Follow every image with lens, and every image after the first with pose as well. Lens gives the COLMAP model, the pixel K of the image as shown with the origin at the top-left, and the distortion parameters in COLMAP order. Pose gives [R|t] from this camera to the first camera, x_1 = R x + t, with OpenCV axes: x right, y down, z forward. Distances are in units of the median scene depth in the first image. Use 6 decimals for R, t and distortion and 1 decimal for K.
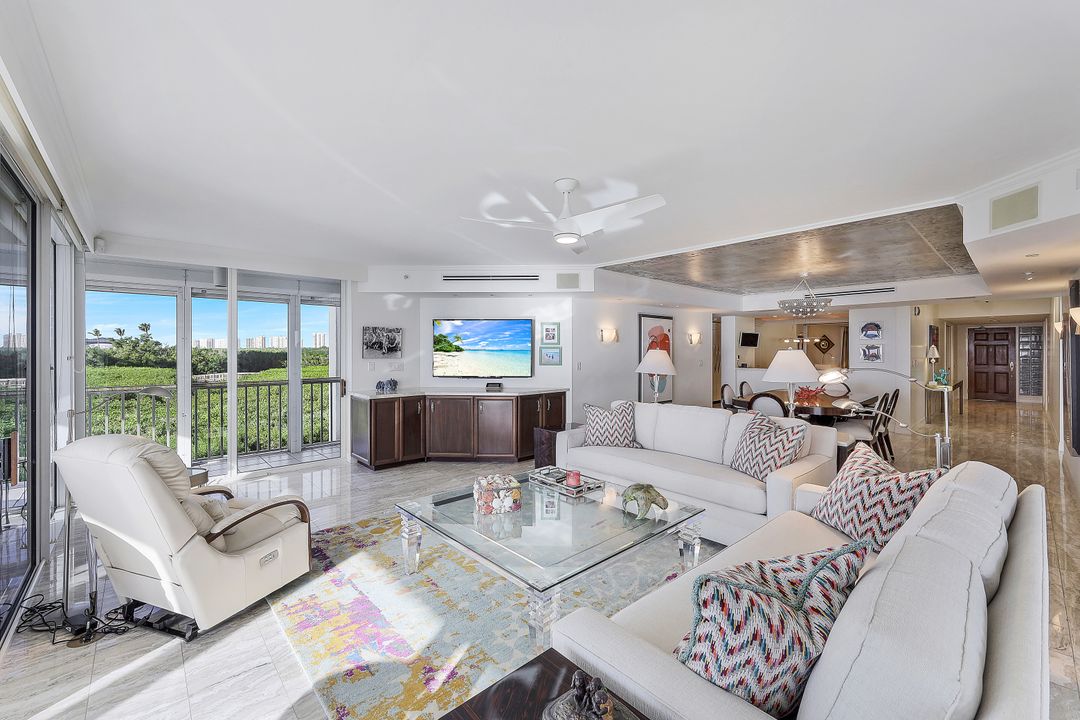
lens RADIAL K [[443.5, 0, 539.4], [0, 443.5, 350.6], [0, 0, 1]] dist [-0.000679, 0.000073]
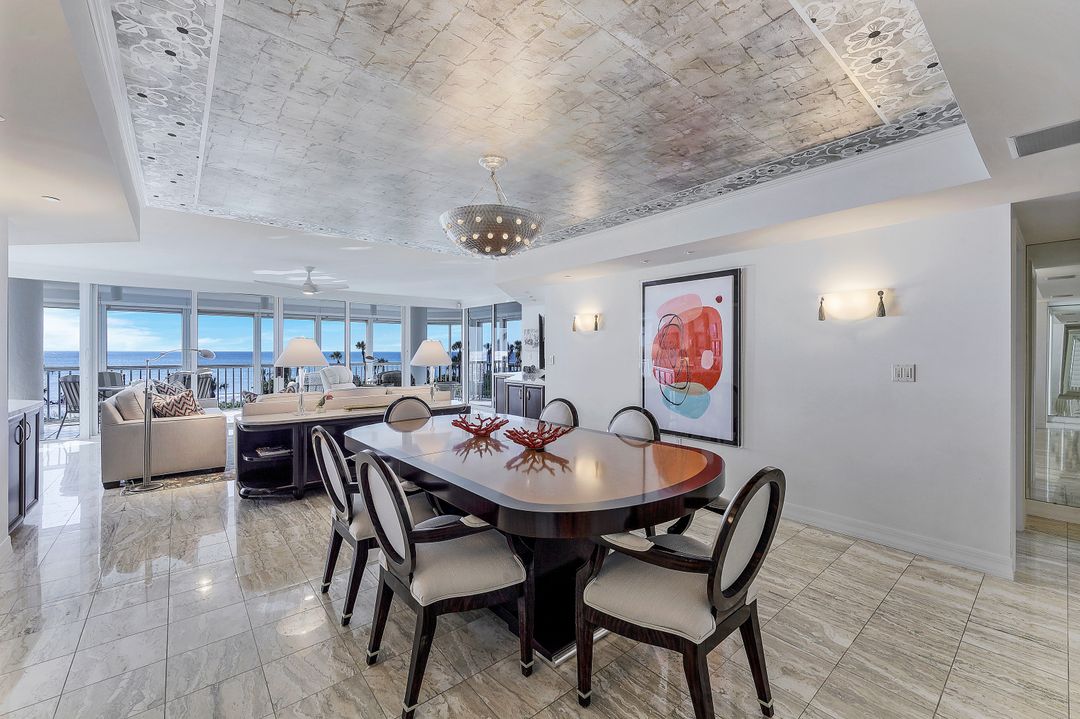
lens RADIAL K [[439.4, 0, 537.3], [0, 439.4, 352.7], [0, 0, 1]] dist [0.001692, -0.000329]
pose [[-0.054303, 0.001023, -0.998524, 1.075176], [-0.005691, 0.999983, 0.001334, 0.021103], [0.998508, 0.005755, -0.054296, 1.107233]]
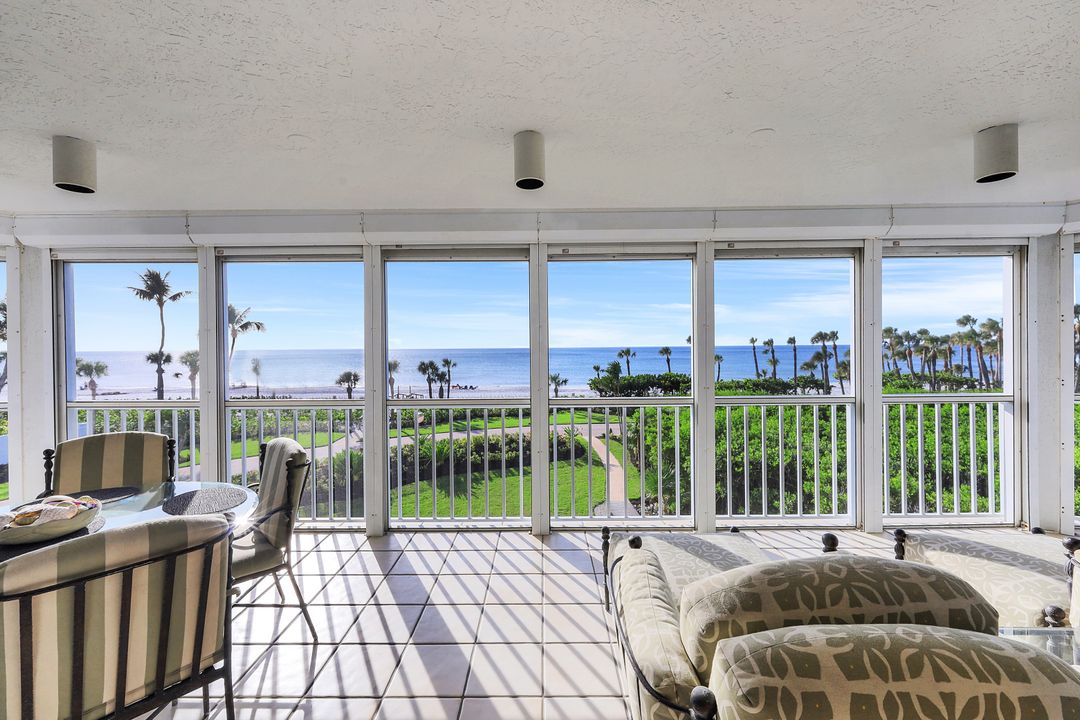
lens RADIAL K [[443.5, 0, 539.4], [0, 443.5, 350.6], [0, 0, 1]] dist [-0.000679, 0.000073]
pose [[-0.680174, 0.012763, -0.732940, -0.232692], [0.010081, 0.999917, 0.008057, 0.005210], [0.732982, -0.001908, -0.680246, 0.266825]]
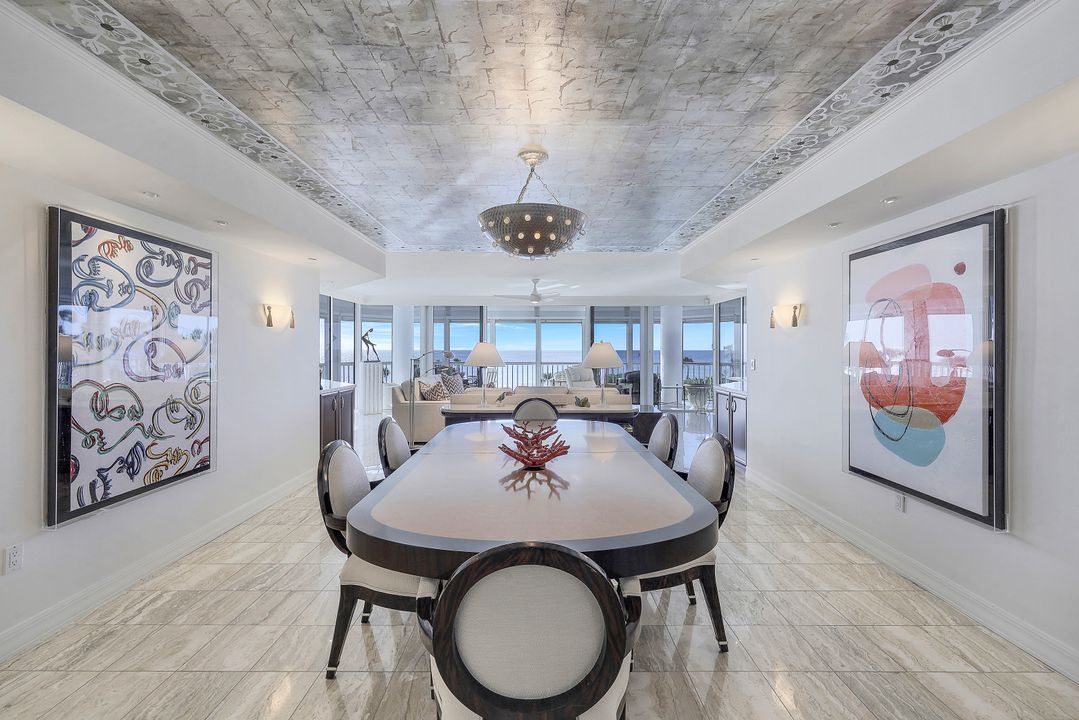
lens RADIAL K [[437.2, 0, 534.7], [0, 437.2, 350.4], [0, 0, 1]] dist [-0.001963, 0.000184]
pose [[-0.682665, -0.000927, -0.730730, 0.935186], [-0.004814, 0.999983, 0.003228, 0.012616], [0.730715, 0.005721, -0.682658, 1.334999]]
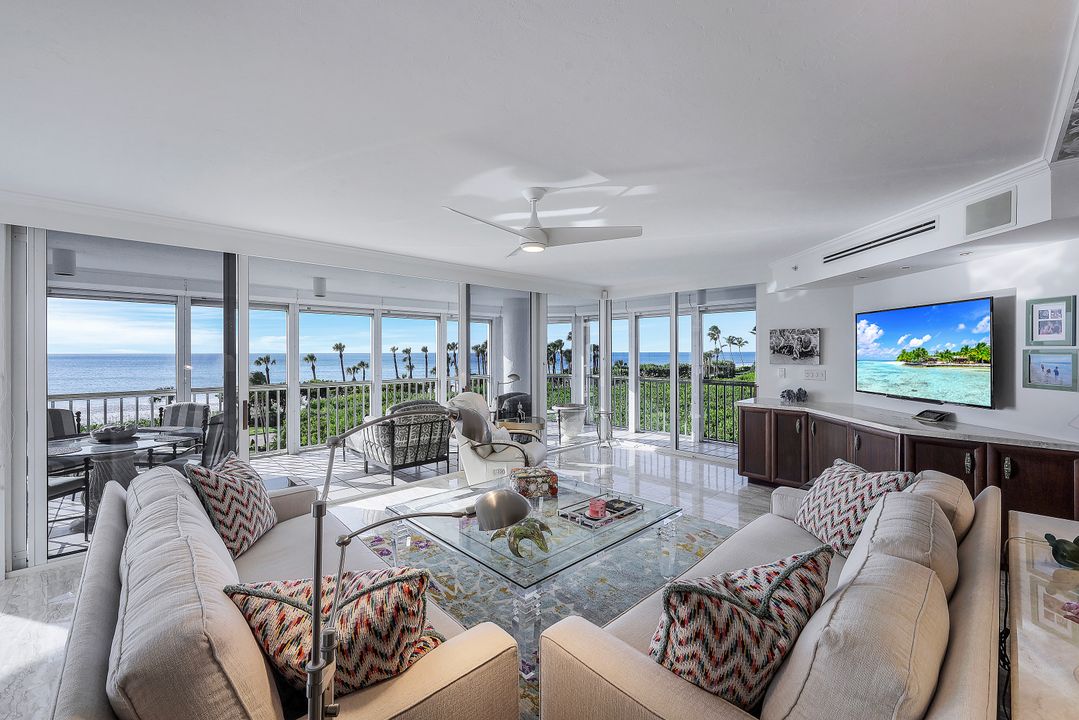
lens RADIAL K [[441.9, 0, 536.5], [0, 441.9, 353.3], [0, 0, 1]] dist [-0.000627, -0.000017]
pose [[0.014586, 0.002681, -0.999890, 0.510241], [0.000859, 0.999996, 0.002694, -0.007075], [0.999893, -0.000899, 0.014584, 0.480695]]
